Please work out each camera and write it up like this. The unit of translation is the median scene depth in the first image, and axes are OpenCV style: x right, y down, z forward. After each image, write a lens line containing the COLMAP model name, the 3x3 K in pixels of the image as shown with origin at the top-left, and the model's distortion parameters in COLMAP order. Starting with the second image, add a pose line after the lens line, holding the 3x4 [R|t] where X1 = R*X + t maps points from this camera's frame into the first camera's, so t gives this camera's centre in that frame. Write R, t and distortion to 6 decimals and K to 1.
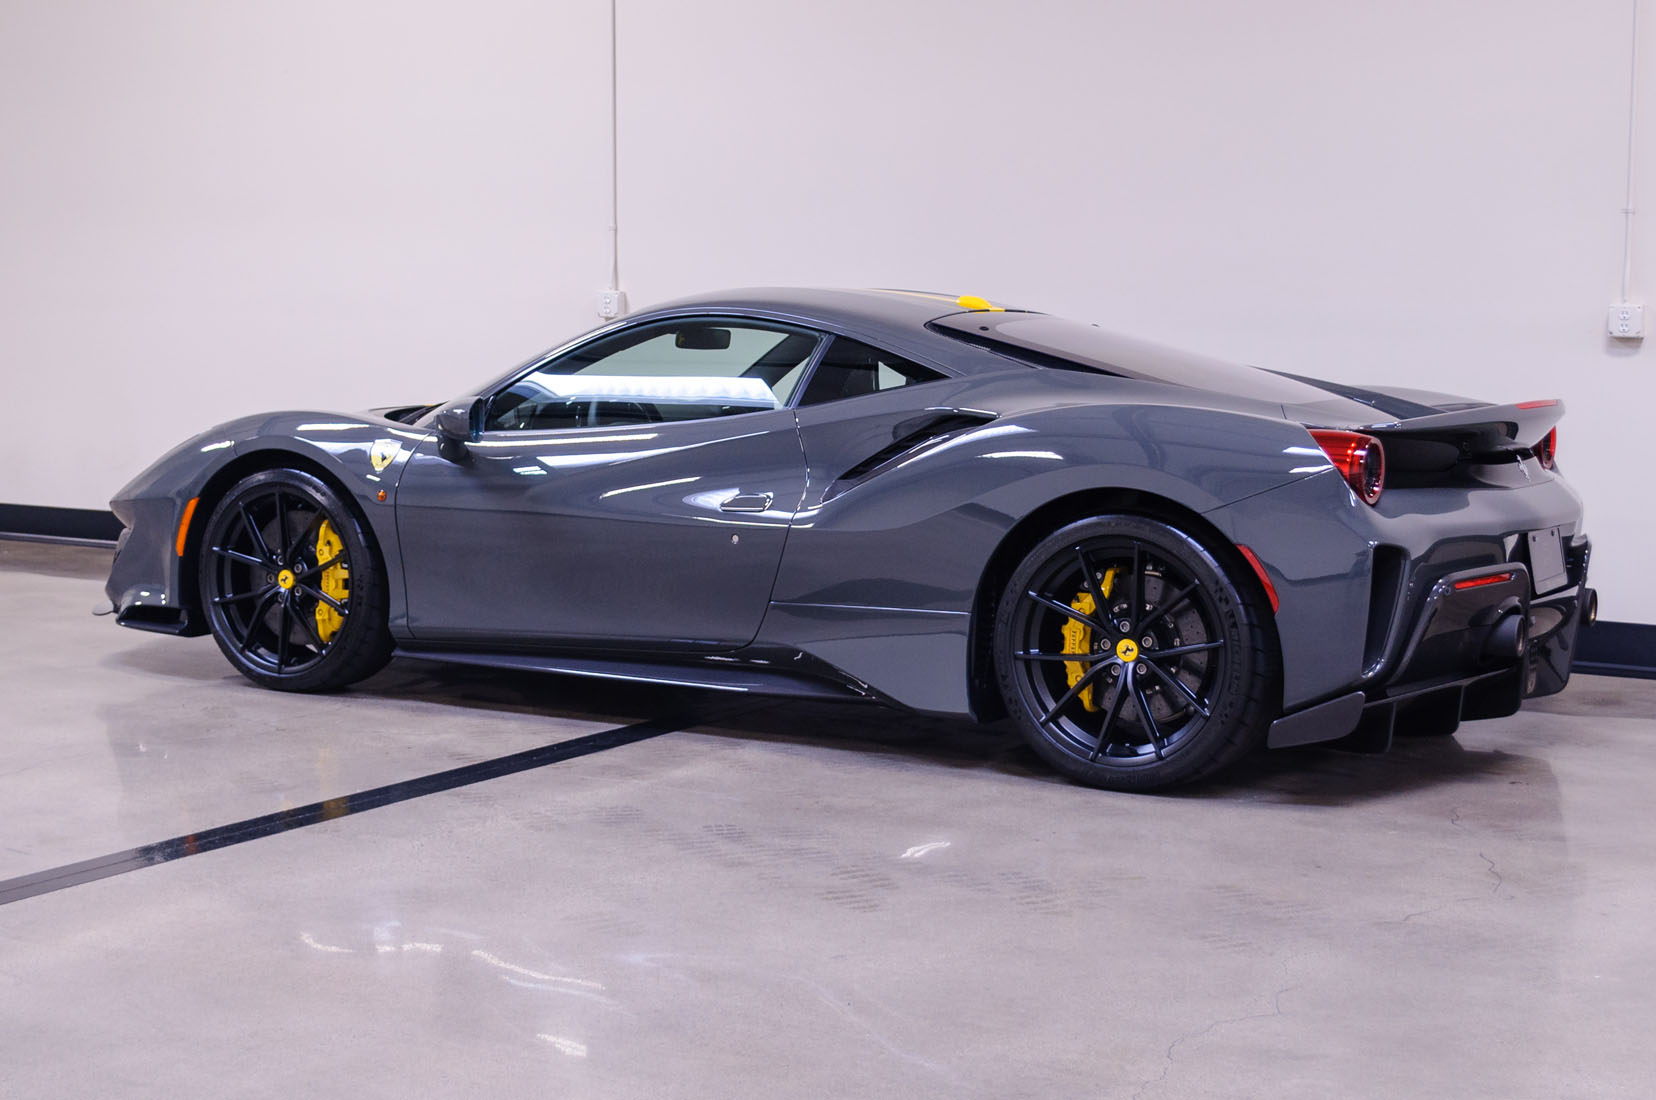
lens RADIAL K [[2497.4, 0, 828.0], [0, 2497.4, 550.0], [0, 0, 1]] dist [0.014081, 0.049262]
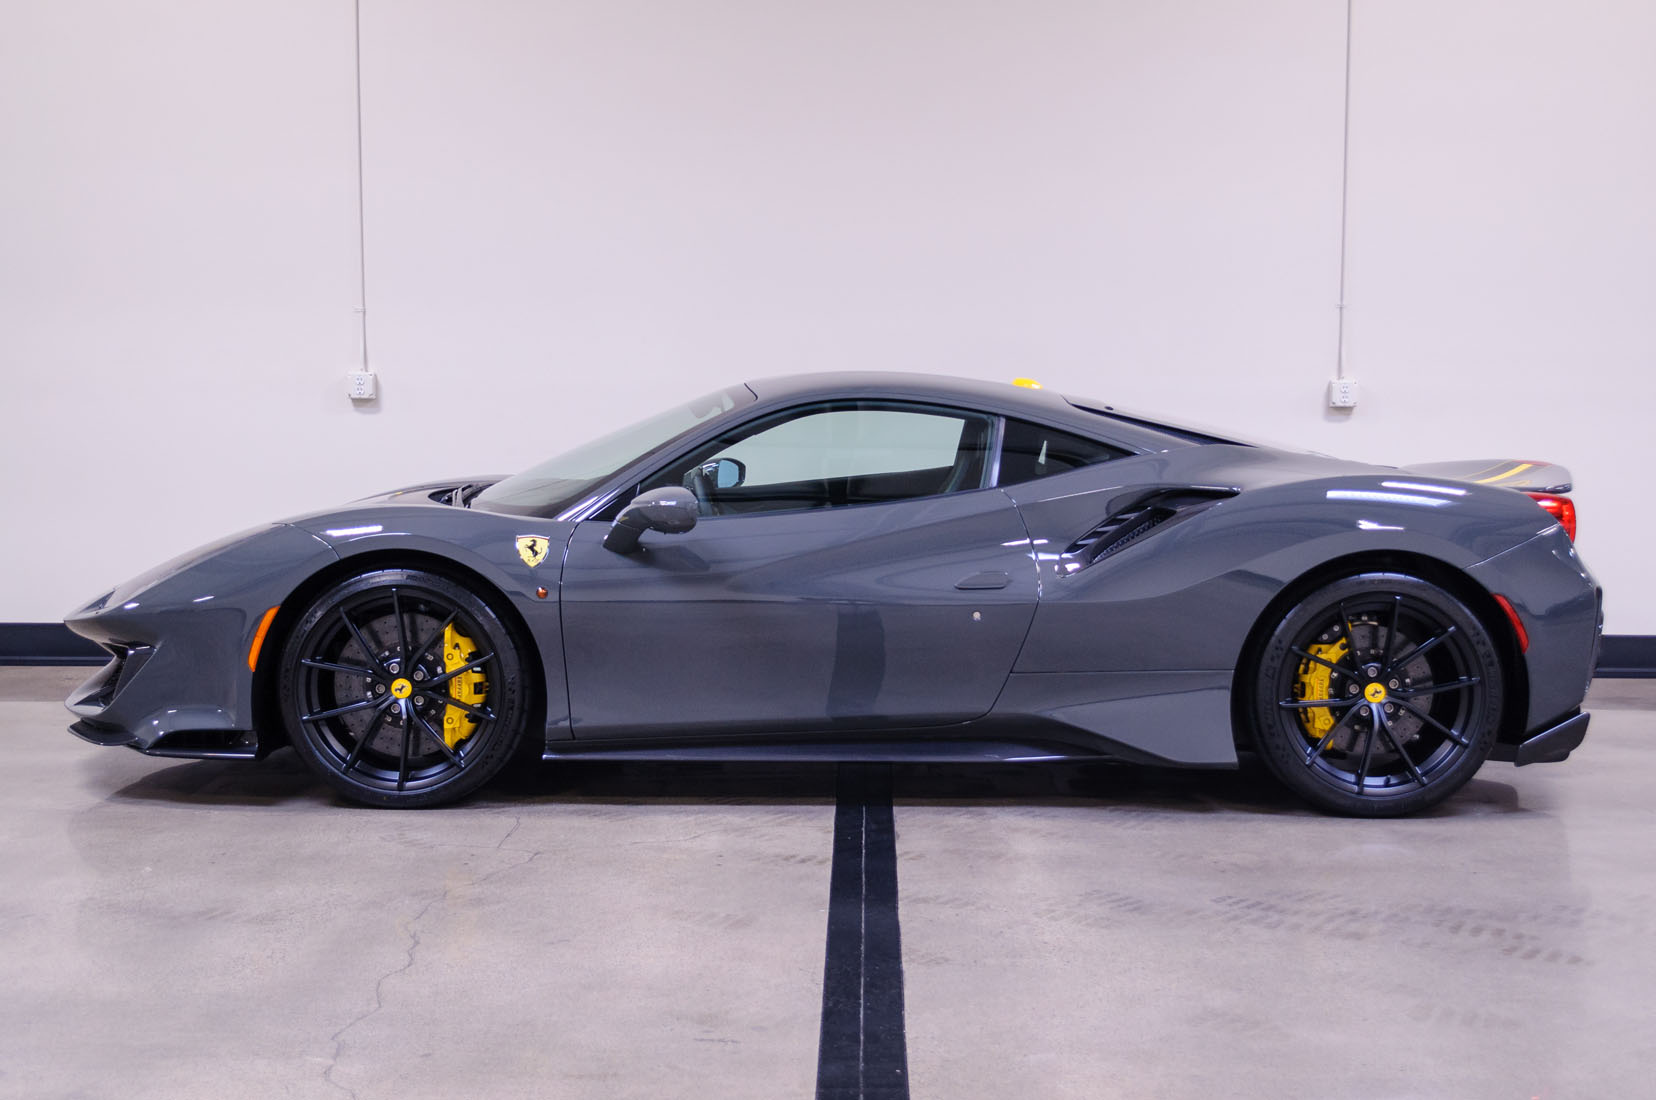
lens RADIAL K [[2098.3, 0, 828.0], [0, 2098.3, 550.0], [0, 0, 1]] dist [-0.000584, -0.004045]
pose [[0.869369, -0.047943, 0.491833, -0.476425], [0.054347, 0.998521, 0.001270, -0.033239], [-0.491166, 0.025626, 0.870689, 0.249983]]
